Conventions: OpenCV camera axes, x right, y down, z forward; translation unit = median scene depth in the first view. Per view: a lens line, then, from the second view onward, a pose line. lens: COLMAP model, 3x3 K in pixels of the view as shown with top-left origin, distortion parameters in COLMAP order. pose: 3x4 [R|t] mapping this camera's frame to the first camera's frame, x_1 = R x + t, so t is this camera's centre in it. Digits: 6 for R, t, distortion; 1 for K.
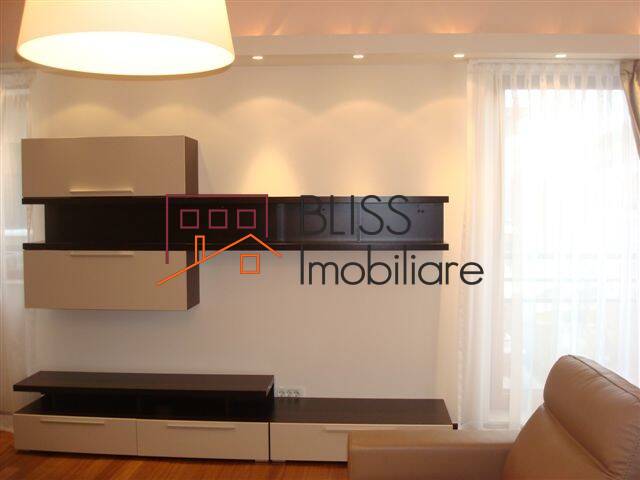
lens RADIAL K [[681.9, 0, 320.0], [0, 681.9, 240.0], [0, 0, 1]] dist [-0.007227, -0.002814]
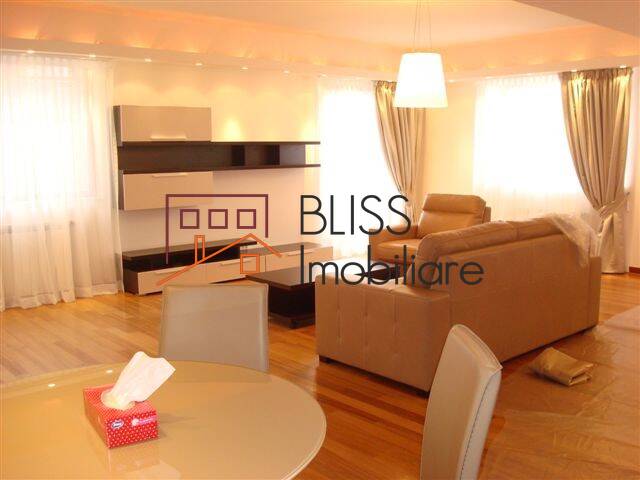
lens RADIAL K [[681.9, 0, 320.0], [0, 681.9, 240.0], [0, 0, 1]] dist [-0.007227, -0.002814]
pose [[0.674437, -0.107541, 0.730458, -1.324178], [0.101661, 0.993438, 0.052393, 0.129454], [-0.731300, 0.038923, 0.680945, -0.422047]]
